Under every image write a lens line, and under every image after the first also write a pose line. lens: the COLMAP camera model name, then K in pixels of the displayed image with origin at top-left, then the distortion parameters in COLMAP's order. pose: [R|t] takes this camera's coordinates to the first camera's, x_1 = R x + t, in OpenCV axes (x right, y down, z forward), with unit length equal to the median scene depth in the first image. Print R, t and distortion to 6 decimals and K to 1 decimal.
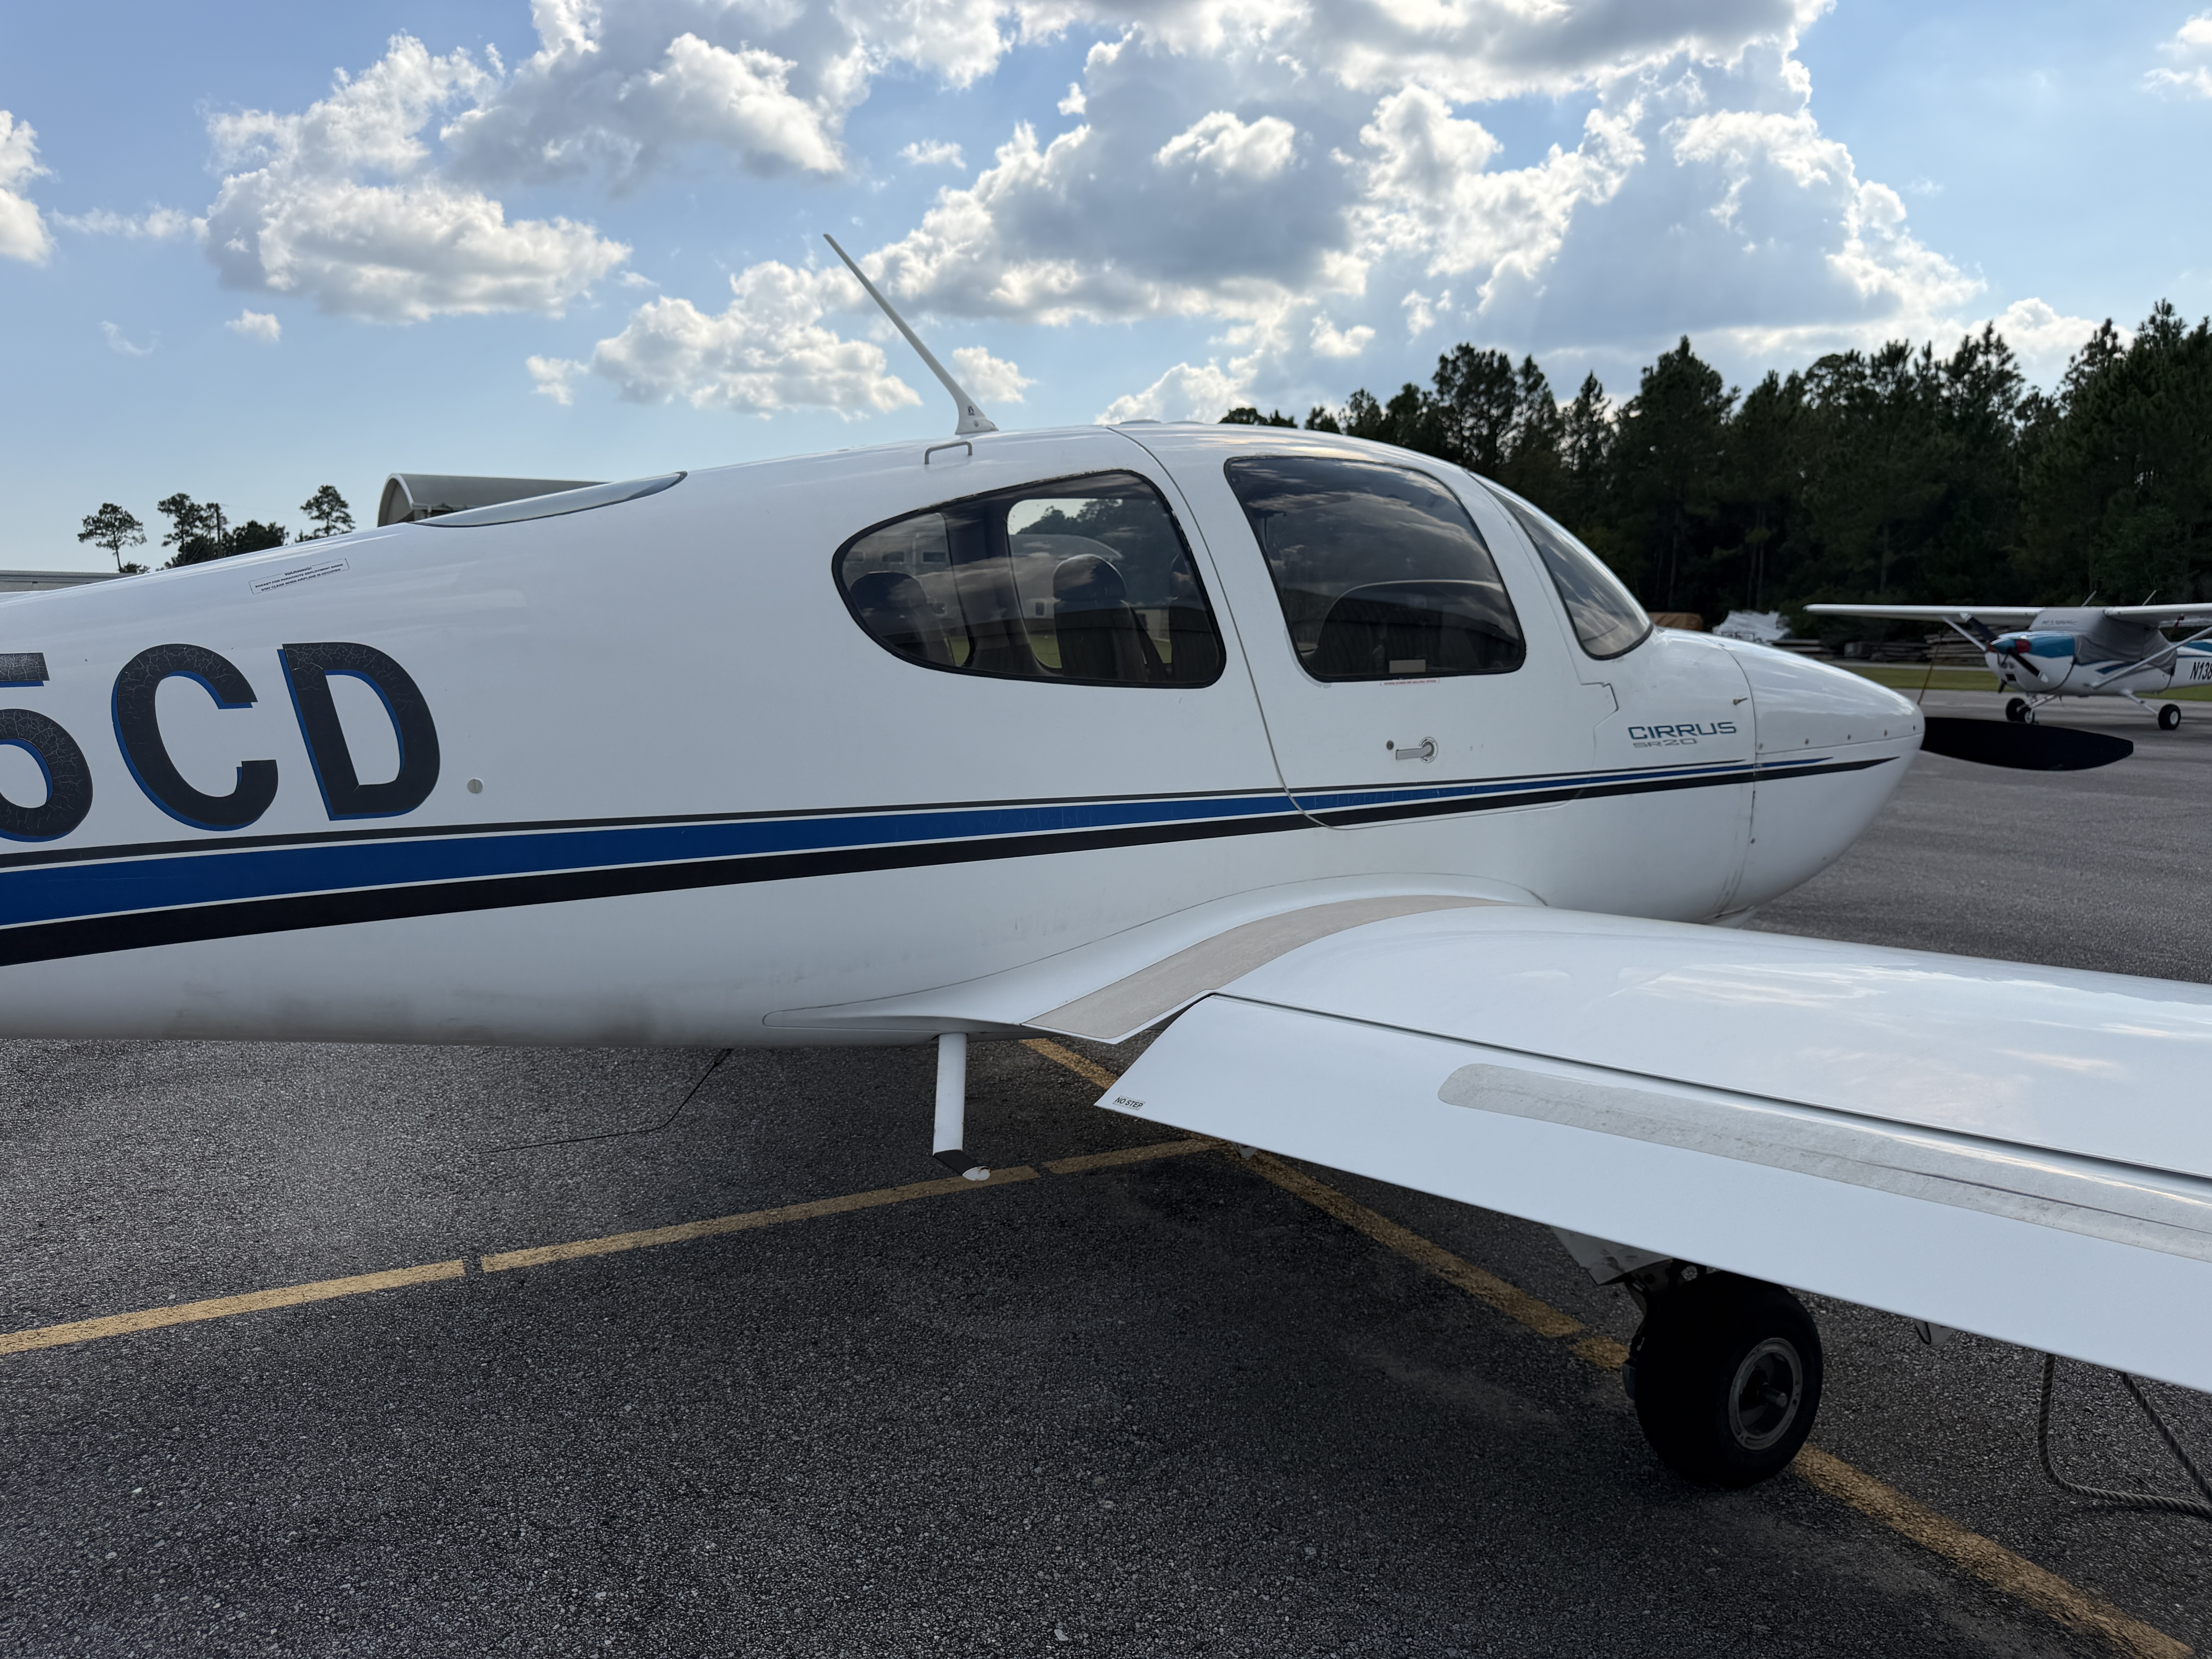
lens RADIAL K [[1568.8, 0, 1102.3], [0, 1568.8, 827.6], [0, 0, 1]] dist [-0.010259, -0.000228]
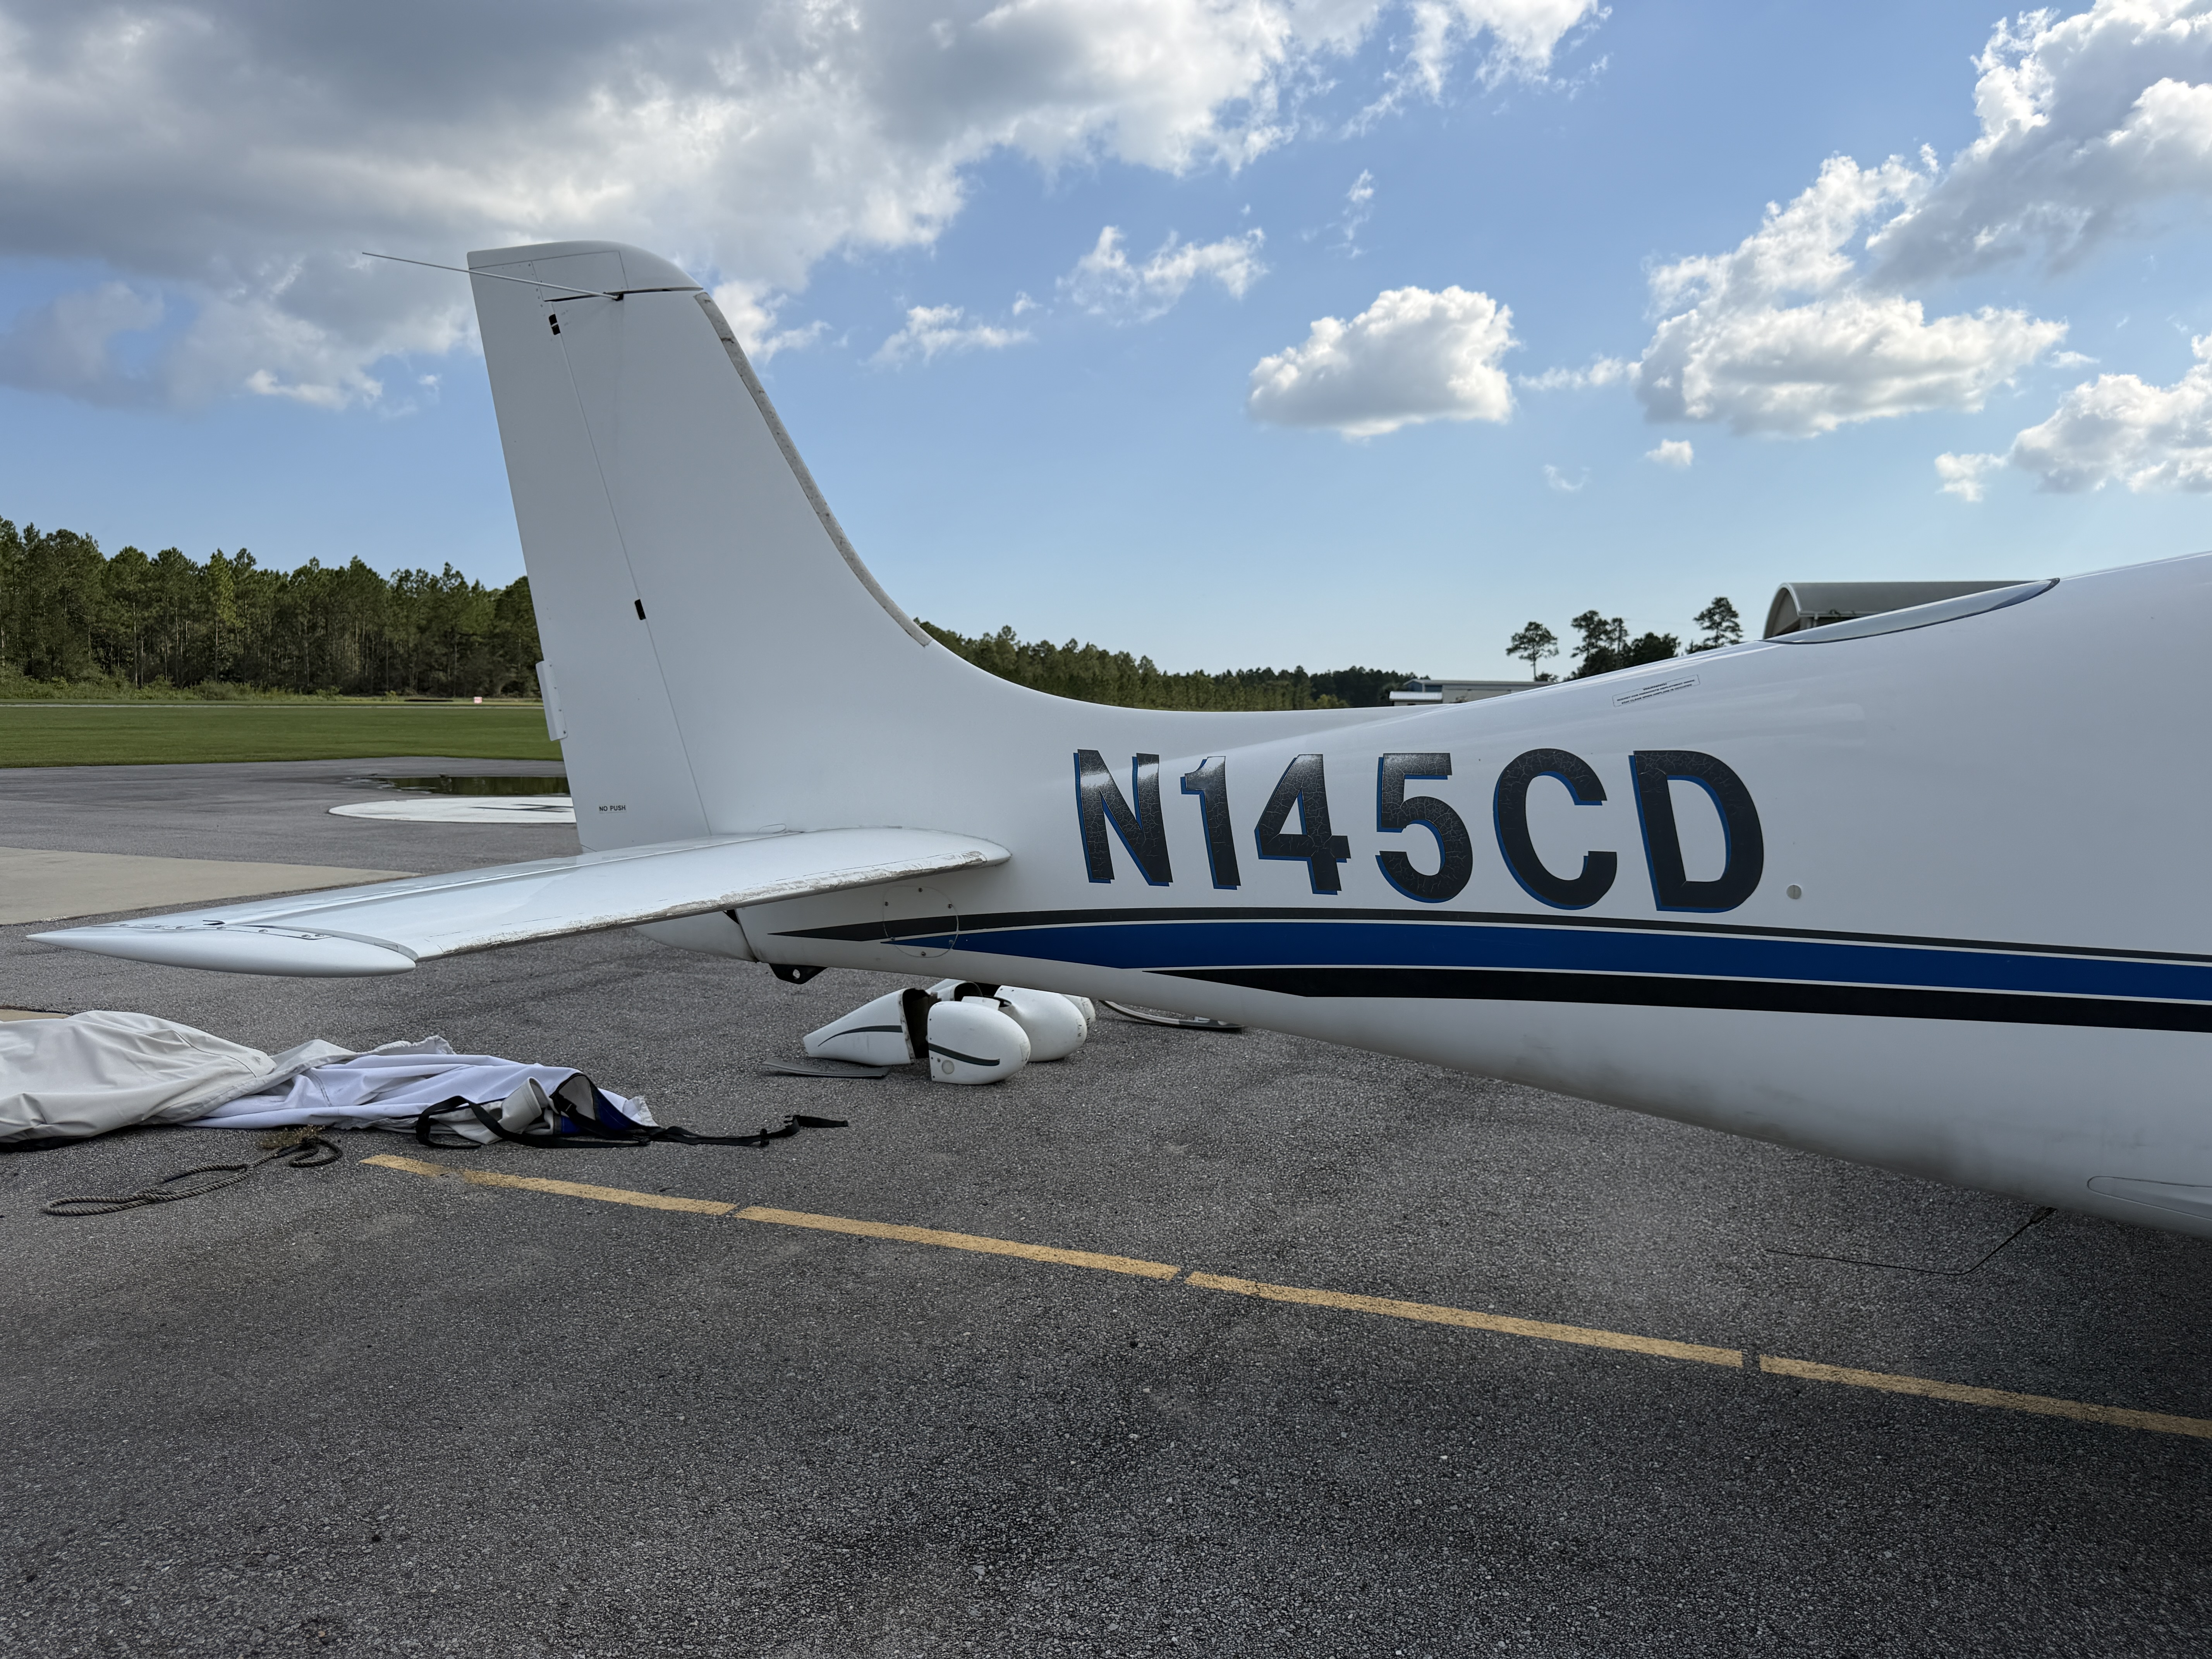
lens RADIAL K [[1556.7, 0, 1101.2], [0, 1556.7, 834.6], [0, 0, 1]] dist [0.044682, -0.104263]
pose [[0.677252, 0.065990, -0.732785, 0.003789], [-0.111329, 0.993693, -0.013406, 0.000055], [0.727279, 0.090659, 0.680328, -0.003415]]
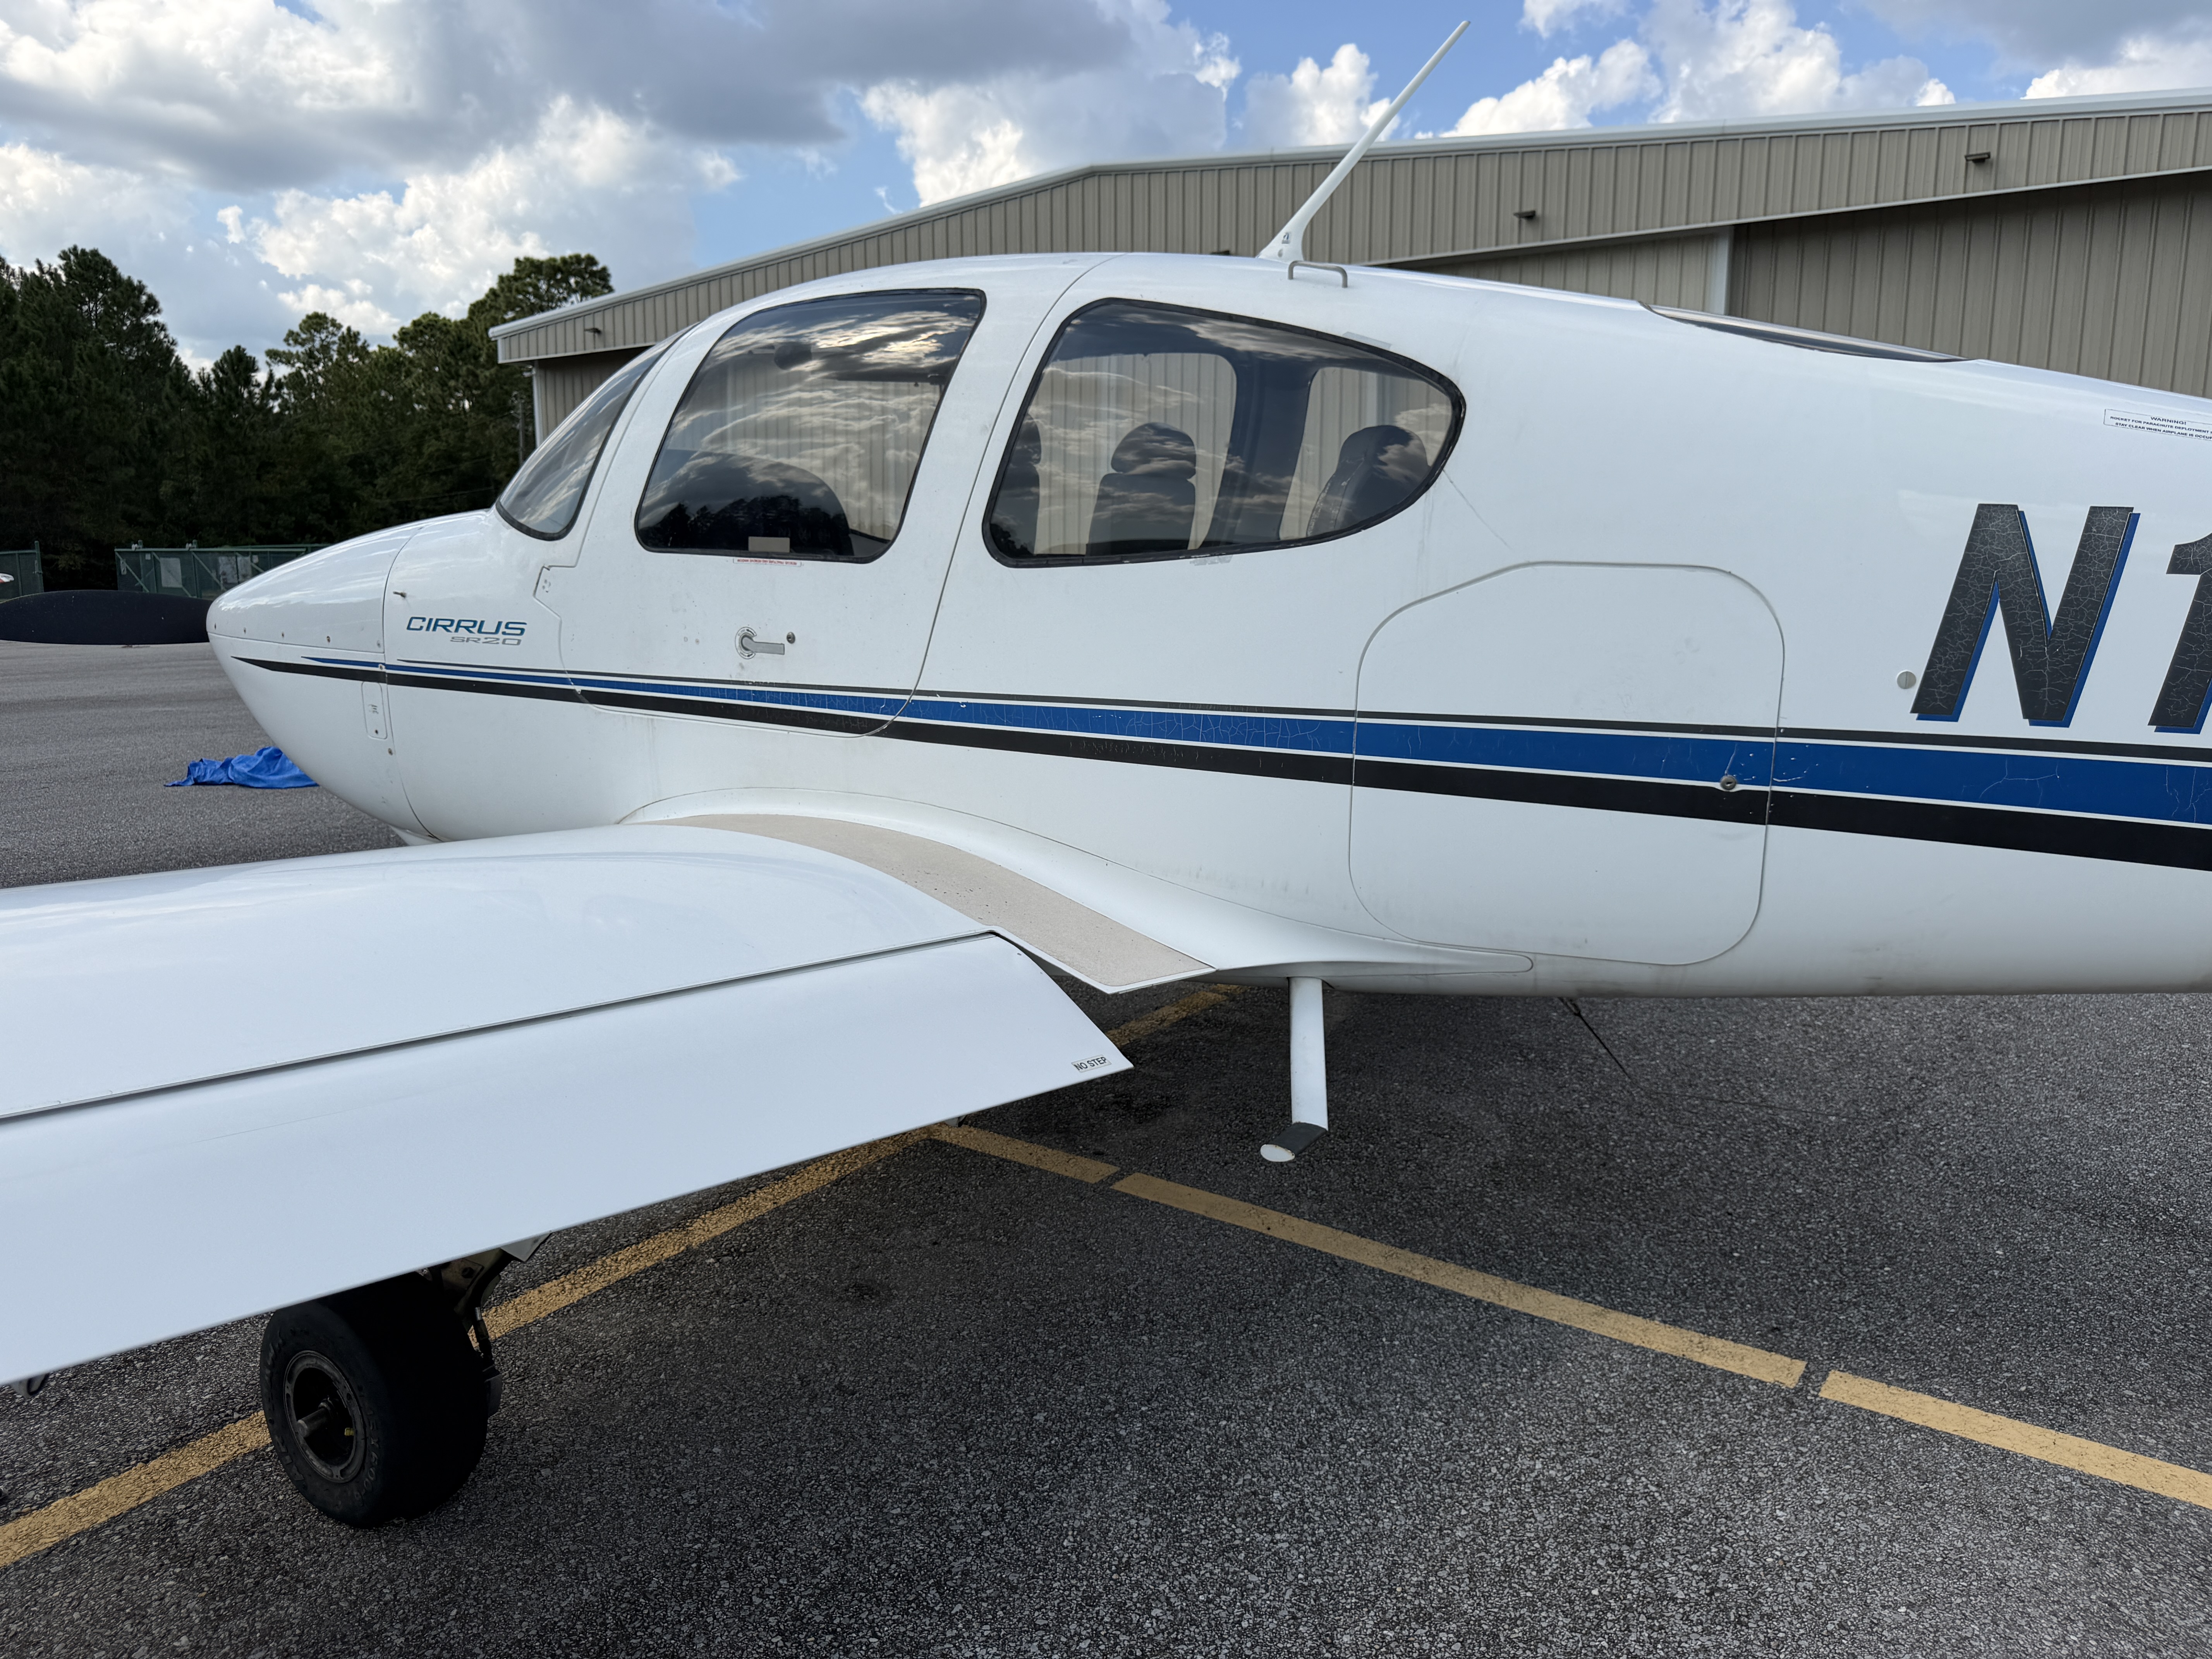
lens RADIAL K [[1590.4, 0, 1106.0], [0, 1590.4, 829.5], [0, 0, 1]] dist [-0.003448, -0.000359]
pose [[-0.467771, -0.158717, 0.869482, -0.094923], [0.113173, 0.964891, 0.237018, -0.019801], [-0.876574, 0.209272, -0.433386, 0.173670]]
